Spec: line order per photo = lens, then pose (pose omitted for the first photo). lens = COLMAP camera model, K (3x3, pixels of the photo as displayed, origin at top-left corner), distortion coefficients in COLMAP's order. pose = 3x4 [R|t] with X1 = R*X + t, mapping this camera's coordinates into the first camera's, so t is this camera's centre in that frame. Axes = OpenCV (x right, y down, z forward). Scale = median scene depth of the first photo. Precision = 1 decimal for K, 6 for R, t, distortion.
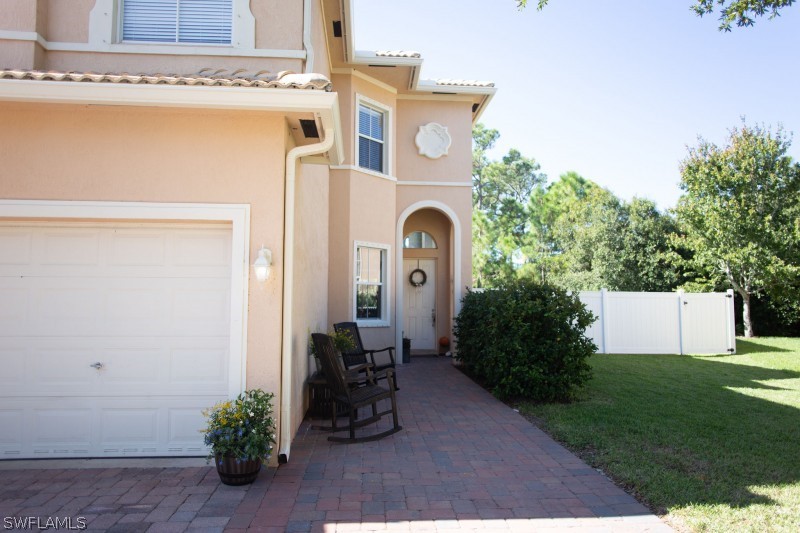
lens RADIAL K [[536.8, 0, 400.0], [0, 536.8, 266.5], [0, 0, 1]] dist [-0.007119, -0.003885]
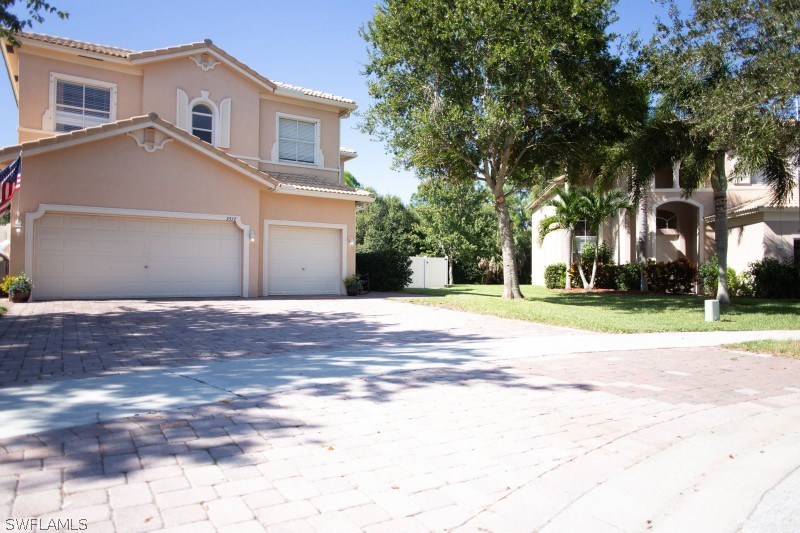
lens RADIAL K [[536.8, 0, 400.0], [0, 536.8, 266.5], [0, 0, 1]] dist [-0.007119, -0.003885]
pose [[0.882674, 0.016843, 0.469685, -0.346048], [-0.043354, 0.998015, 0.045685, -0.001332], [-0.467983, -0.060688, 0.881651, -0.503489]]
